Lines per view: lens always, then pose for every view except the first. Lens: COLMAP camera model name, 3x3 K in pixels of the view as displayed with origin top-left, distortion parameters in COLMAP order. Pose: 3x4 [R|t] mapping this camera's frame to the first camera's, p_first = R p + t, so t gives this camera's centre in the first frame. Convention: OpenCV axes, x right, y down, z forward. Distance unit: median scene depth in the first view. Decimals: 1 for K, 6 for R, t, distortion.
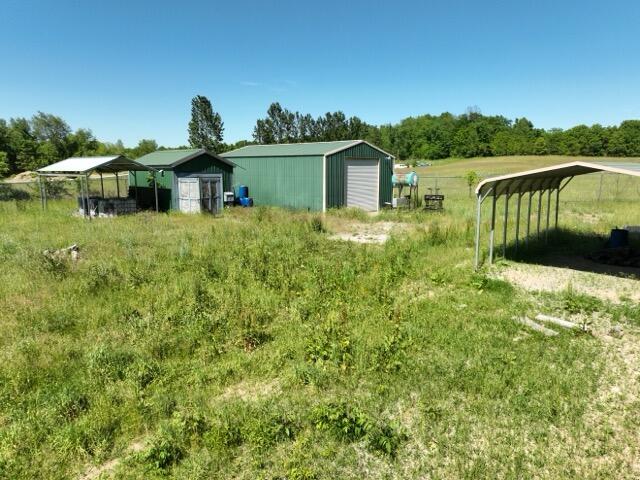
lens RADIAL K [[453.0, 0, 318.3], [0, 453.0, 236.9], [0, 0, 1]] dist [0.000013, 0.026135]
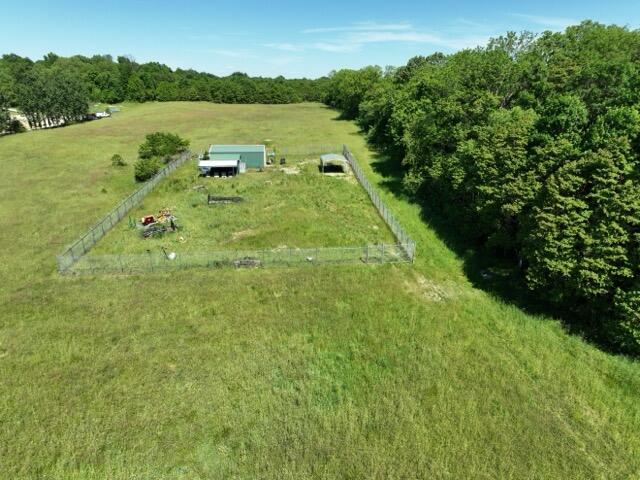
lens RADIAL K [[453.0, 0, 320.6], [0, 453.0, 241.1], [0, 0, 1]] dist [0.000013, 0.026135]
pose [[0.663476, -0.242312, 0.707874, -0.553818], [0.107910, 0.967203, 0.229941, -0.062157], [-0.740375, -0.076174, 0.667864, -0.414740]]
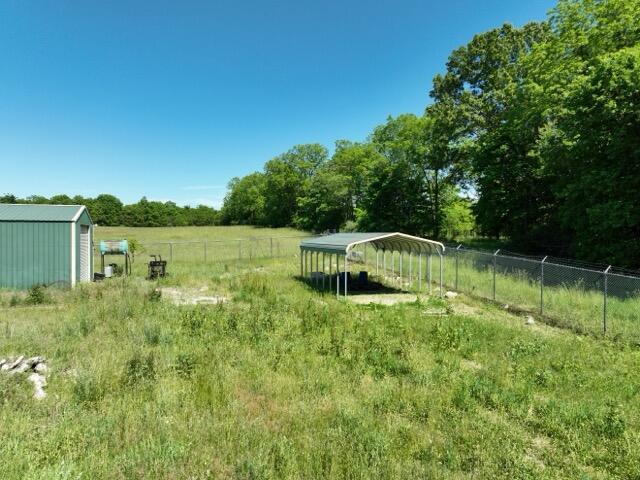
lens RADIAL K [[453.0, 0, 322.5], [0, 453.0, 235.3], [0, 0, 1]] dist [0.000013, 0.026135]
pose [[0.446046, 0.000086, 0.895010, -0.125076], [0.135064, 0.988541, -0.067407, -0.007091], [-0.884760, 0.150950, 0.440923, 0.045672]]
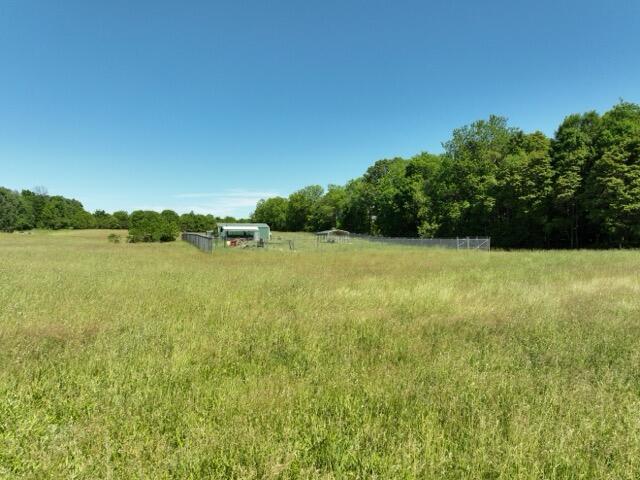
lens RADIAL K [[453.0, 0, 322.4], [0, 453.0, 238.4], [0, 0, 1]] dist [0.000013, 0.026135]
pose [[0.436130, 0.009553, 0.899833, -0.756719], [0.135682, 0.987814, -0.076249, 0.063438], [-0.889596, 0.155346, 0.429519, -0.249301]]
